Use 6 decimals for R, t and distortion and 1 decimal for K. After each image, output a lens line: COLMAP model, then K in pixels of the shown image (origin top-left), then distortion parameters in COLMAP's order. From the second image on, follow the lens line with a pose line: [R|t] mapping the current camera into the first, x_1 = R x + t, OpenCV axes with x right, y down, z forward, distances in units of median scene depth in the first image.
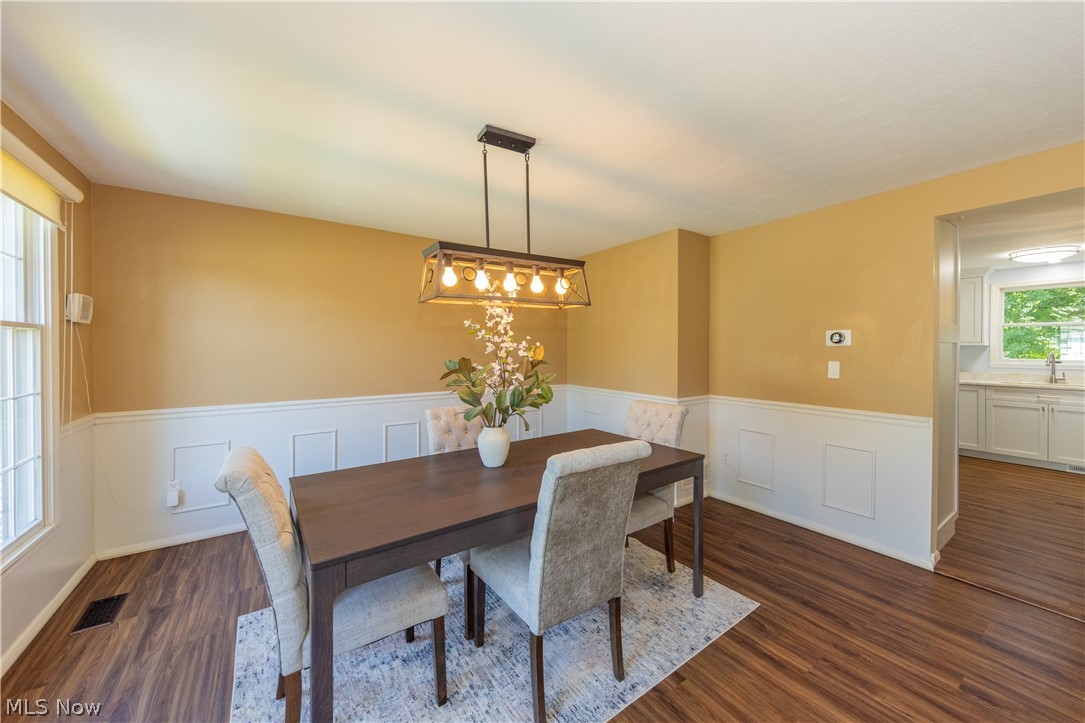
lens RADIAL K [[401.5, 0, 548.2], [0, 401.5, 353.2], [0, 0, 1]] dist [0.001787, 0.000250]
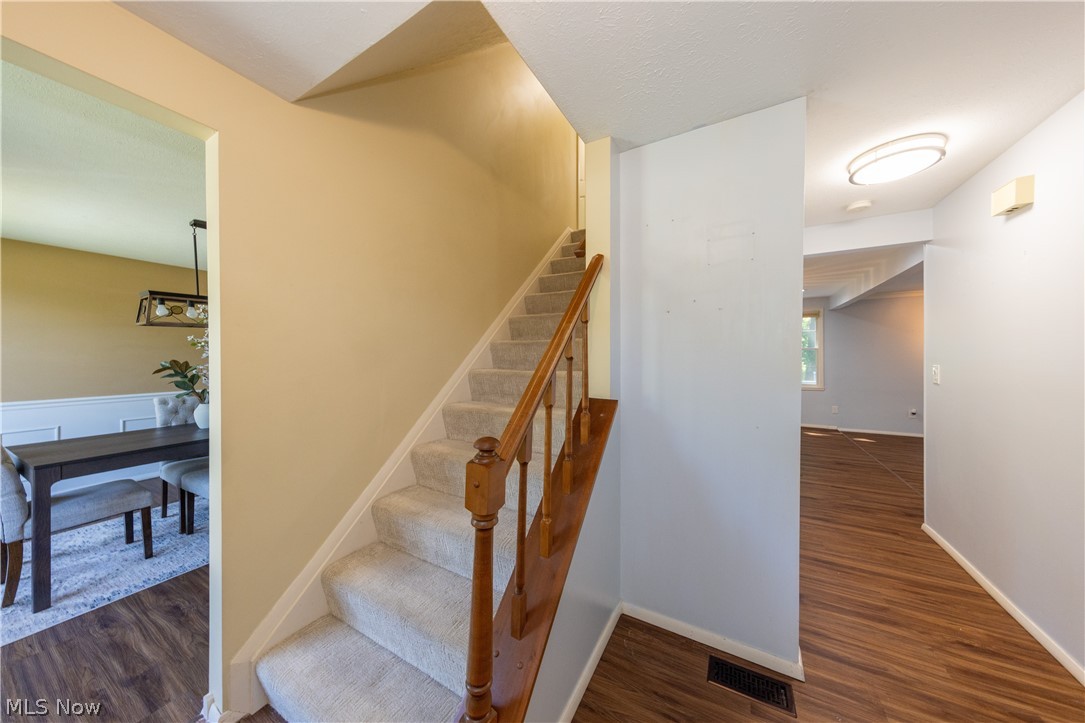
lens RADIAL K [[341.3, 0, 544.5], [0, 341.3, 361.8], [0, 0, 1]] dist [0.000534, -0.000137]
pose [[0.893909, -0.004850, 0.448222, 0.540737], [0.006502, 0.999977, -0.002146, 0.034317], [-0.448201, 0.004833, 0.893920, -0.971924]]
